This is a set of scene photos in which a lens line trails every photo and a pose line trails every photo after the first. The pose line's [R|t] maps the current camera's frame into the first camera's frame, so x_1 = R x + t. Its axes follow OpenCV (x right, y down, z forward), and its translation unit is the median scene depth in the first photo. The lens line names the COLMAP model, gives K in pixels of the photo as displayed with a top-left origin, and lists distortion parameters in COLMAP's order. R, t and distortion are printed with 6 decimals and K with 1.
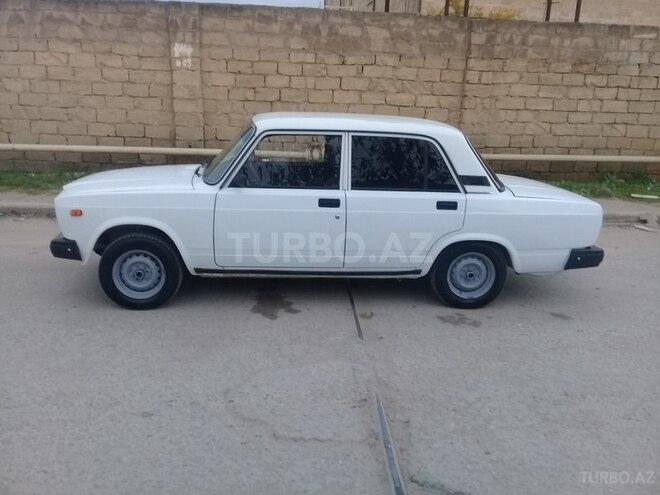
lens RADIAL K [[632.1, 0, 330.0], [0, 632.1, 247.5], [0, 0, 1]] dist [0.093138, -0.182765]
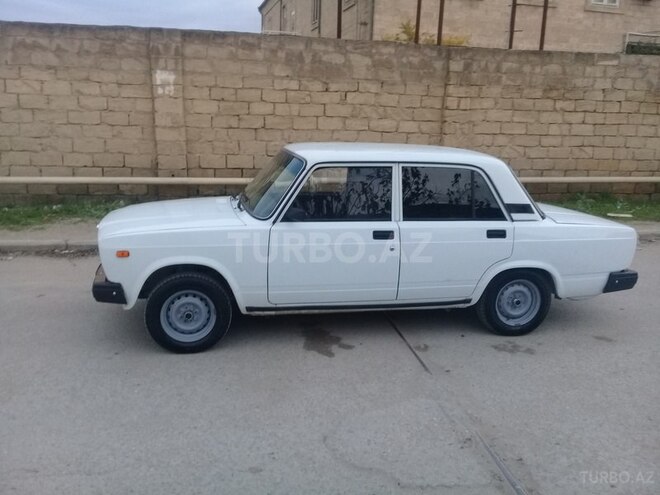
lens RADIAL K [[632.1, 0, 330.0], [0, 632.1, 247.5], [0, 0, 1]] dist [0.093138, -0.182765]
pose [[0.993038, -0.031119, 0.113606, -0.098711], [0.034786, 0.998931, -0.030440, -0.012016], [-0.112537, 0.034180, 0.993059, 0.015821]]
